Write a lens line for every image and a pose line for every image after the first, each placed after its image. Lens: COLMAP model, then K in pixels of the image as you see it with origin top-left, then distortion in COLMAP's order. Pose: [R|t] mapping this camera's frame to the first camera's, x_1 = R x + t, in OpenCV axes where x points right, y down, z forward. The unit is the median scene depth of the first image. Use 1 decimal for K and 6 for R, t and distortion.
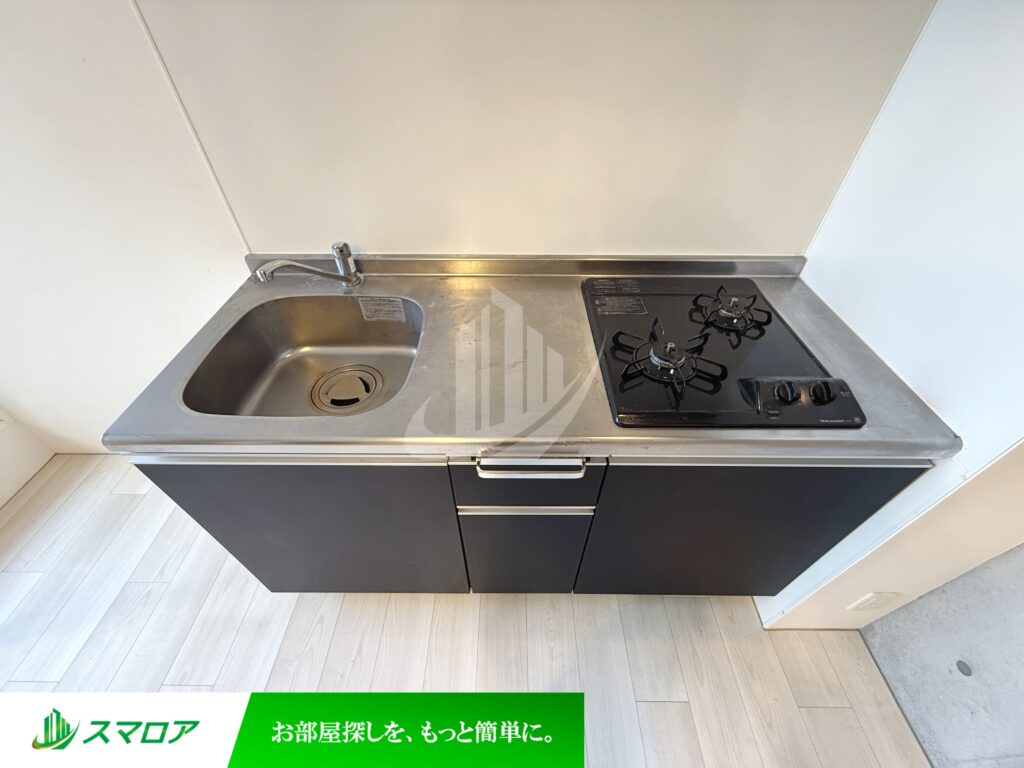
lens RADIAL K [[408.8, 0, 509.5], [0, 408.8, 386.6], [0, 0, 1]] dist [0.000536, -0.000351]
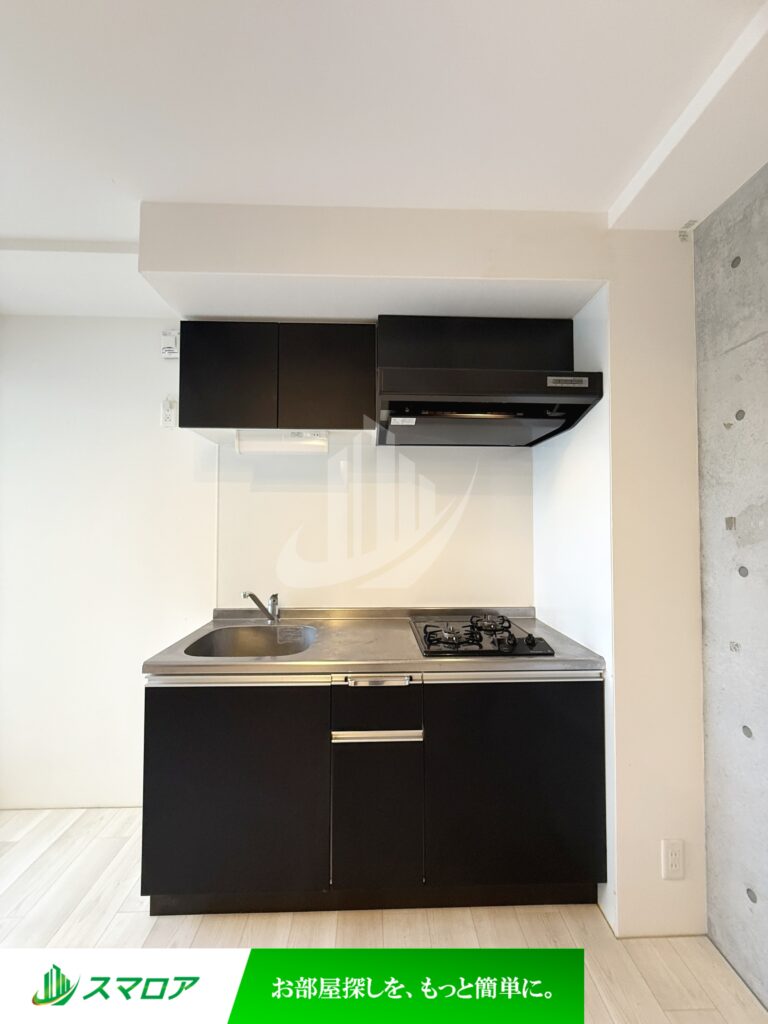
lens RADIAL K [[408.8, 0, 384.4], [0, 408.8, 512.5], [0, 0, 1]] dist [0.000536, -0.000351]
pose [[0.999226, 0.001773, 0.039299, 0.003844], [0.026652, 0.704274, -0.709428, 0.607538], [-0.028935, 0.709926, 0.703681, -0.494903]]
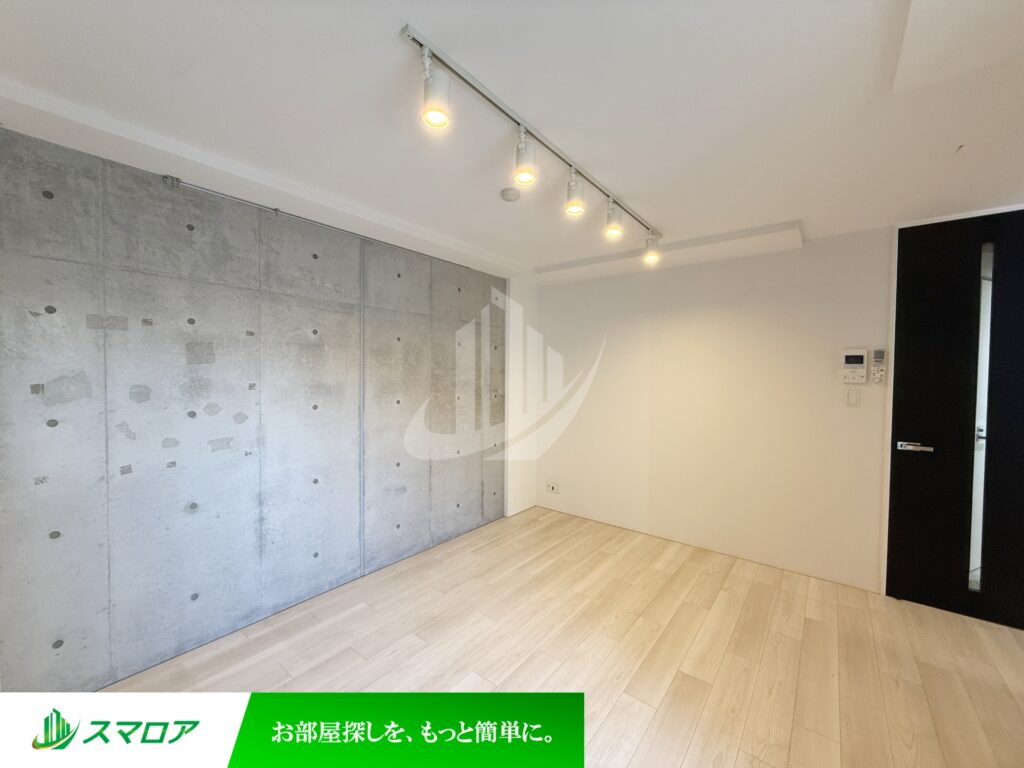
lens RADIAL K [[408.8, 0, 514.1], [0, 408.8, 381.5], [0, 0, 1]] dist [0.000536, -0.000351]
pose [[-0.795749, -0.023647, 0.605165, -1.201150], [0.408691, 0.716449, 0.565395, -0.241691], [-0.446940, 0.697238, -0.560449, 0.281109]]
